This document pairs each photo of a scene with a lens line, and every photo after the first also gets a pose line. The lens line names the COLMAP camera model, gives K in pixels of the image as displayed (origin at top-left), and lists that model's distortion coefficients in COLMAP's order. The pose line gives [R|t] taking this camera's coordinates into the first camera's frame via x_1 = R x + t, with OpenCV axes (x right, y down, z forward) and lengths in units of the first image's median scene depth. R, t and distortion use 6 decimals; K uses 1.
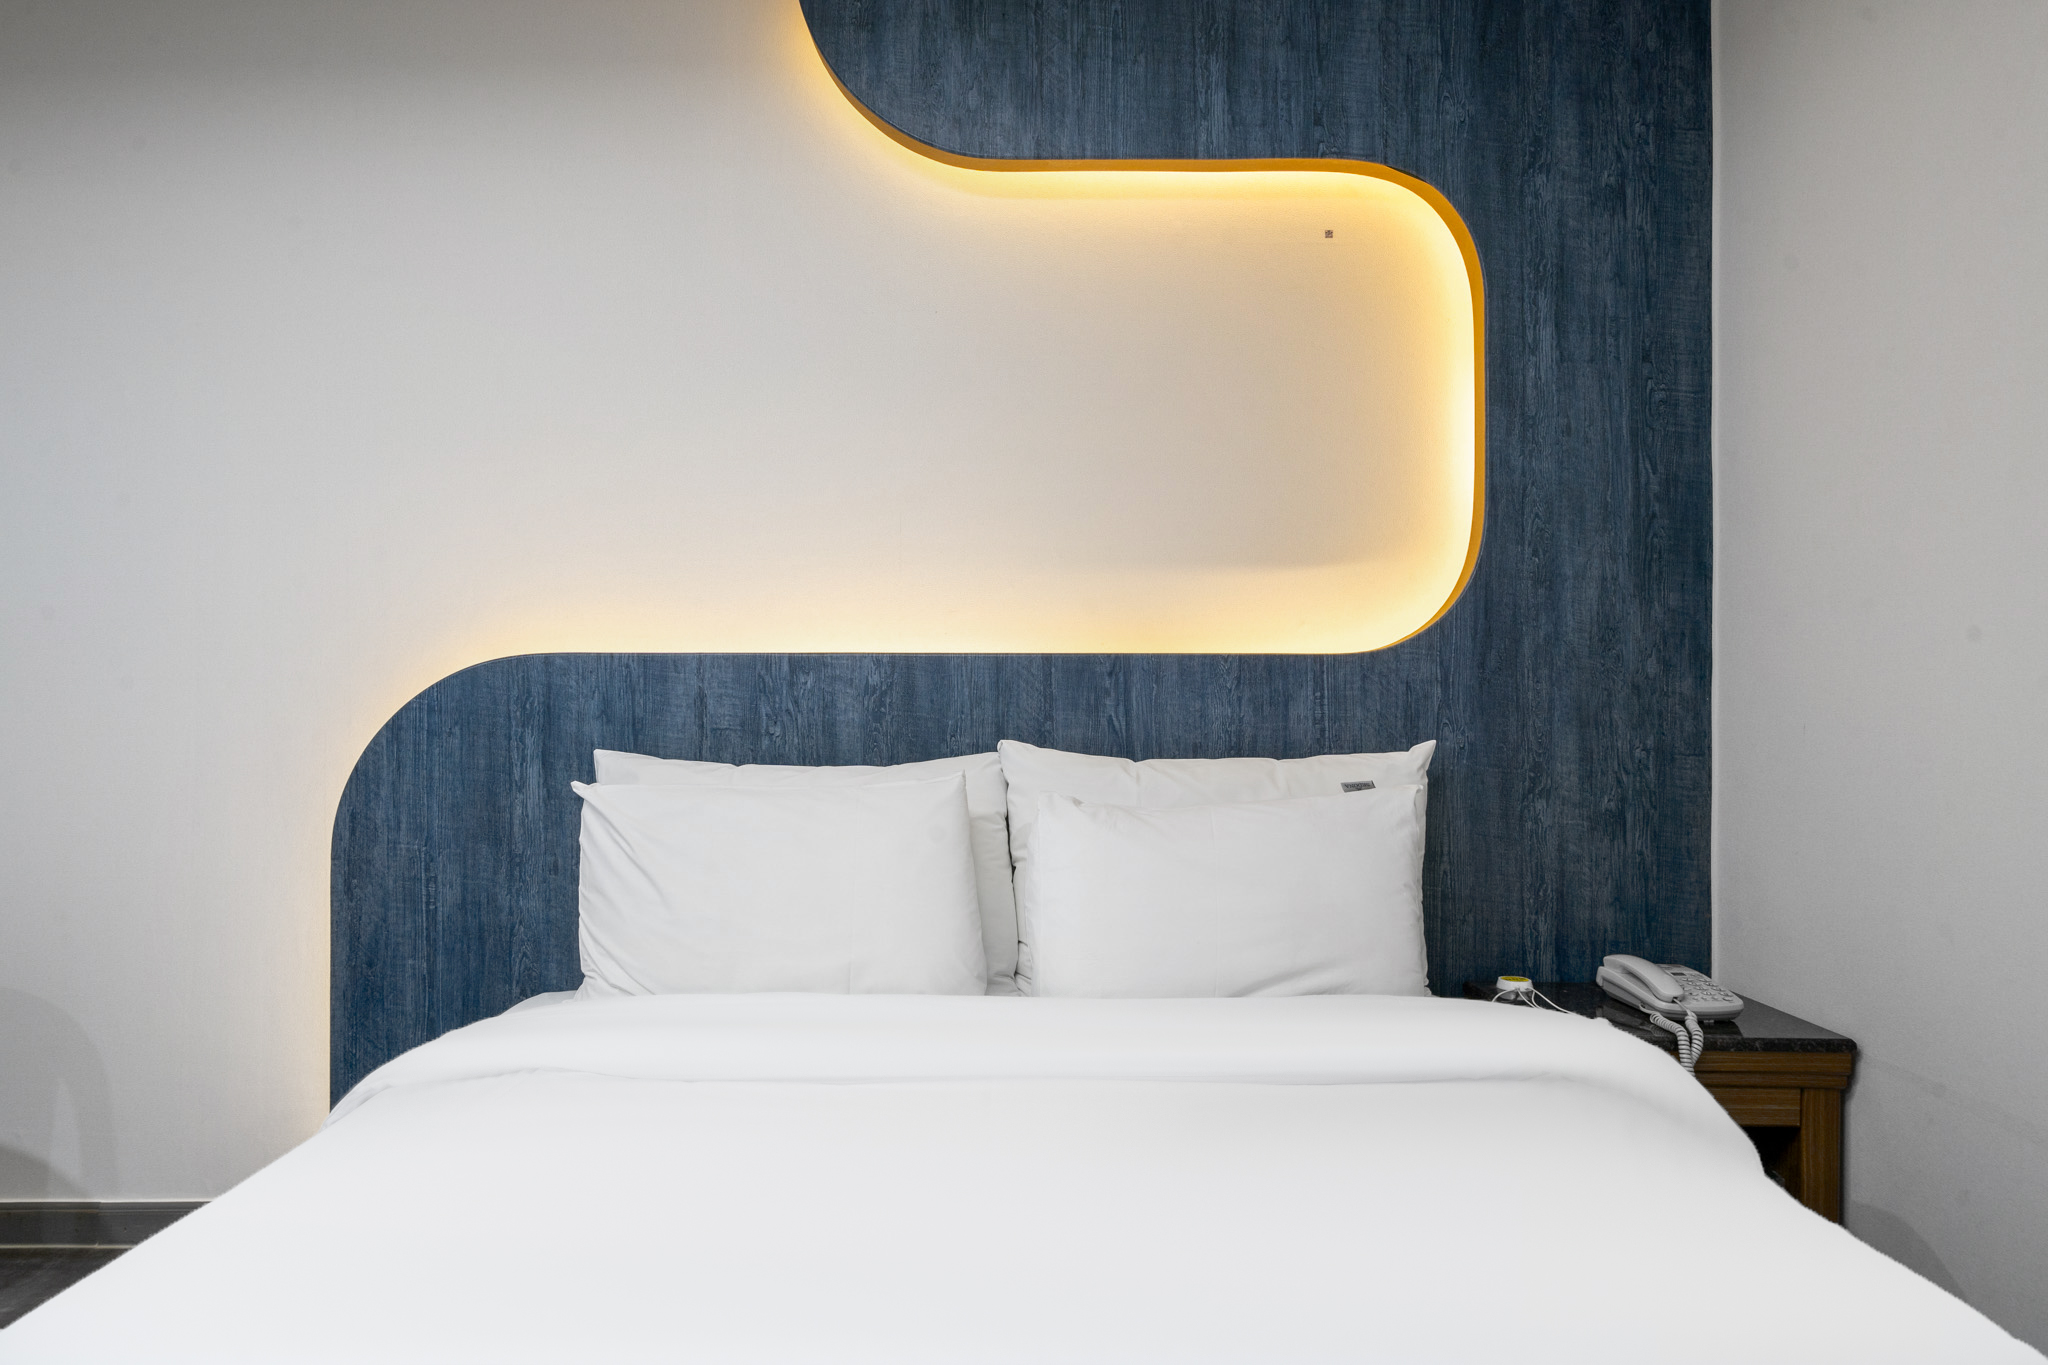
lens RADIAL K [[1403.0, 0, 1024.0], [0, 1403.0, 682.5], [0, 0, 1]] dist [0.001327, 0.000214]
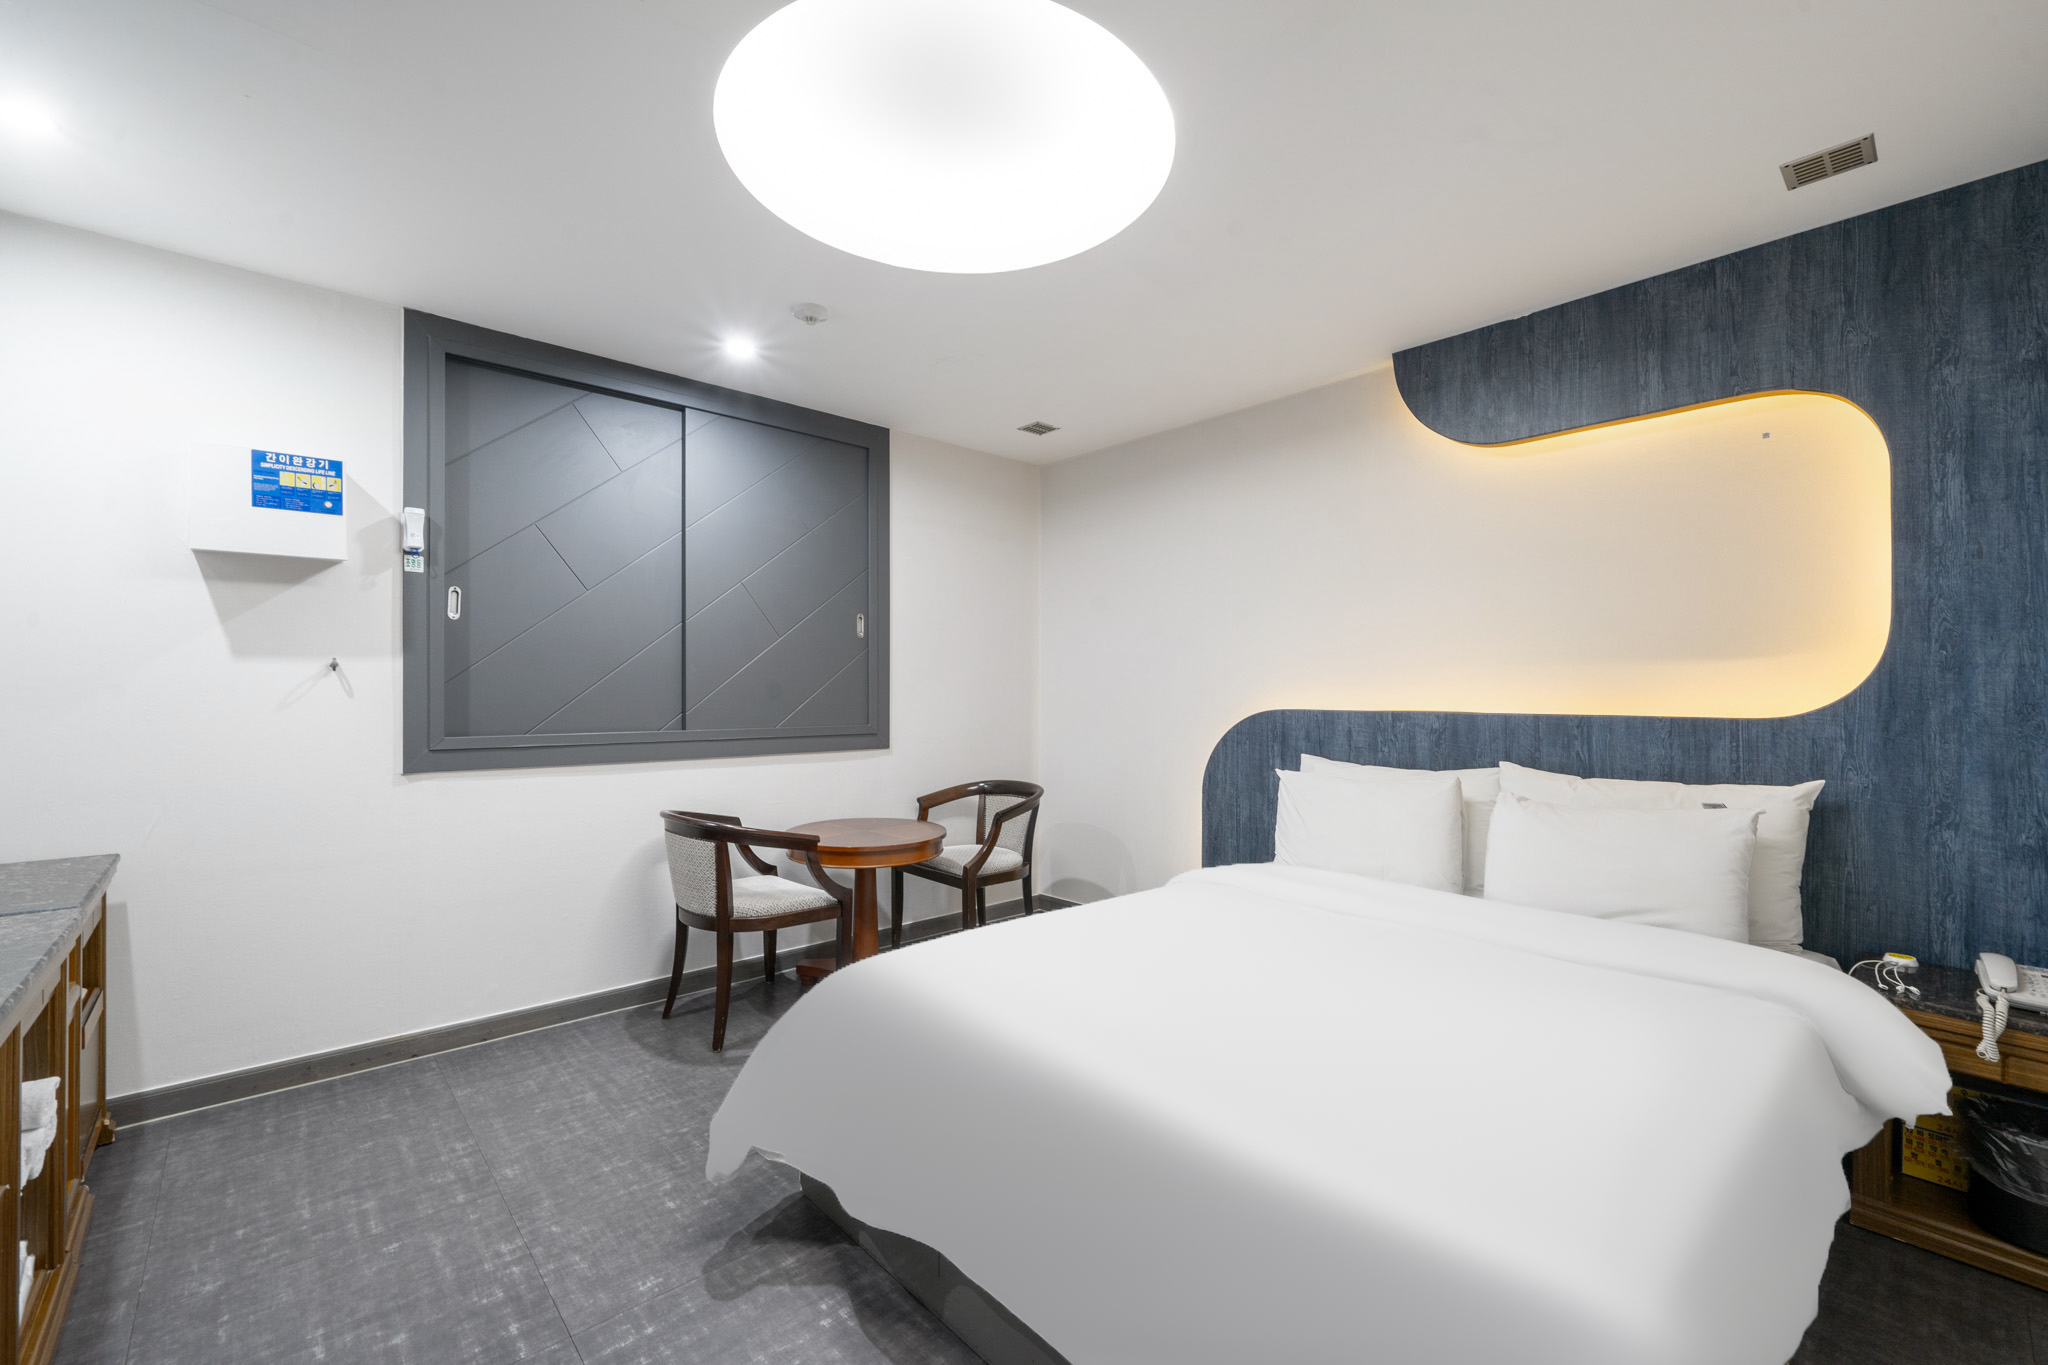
lens RADIAL K [[823.8, 0, 1018.3], [0, 823.8, 690.6], [0, 0, 1]] dist [0.000050, -0.000041]
pose [[0.670863, -0.001347, -0.741580, 0.353462], [-0.000290, 0.999998, -0.002078, -0.048546], [0.741581, 0.001609, 0.670861, -0.190726]]
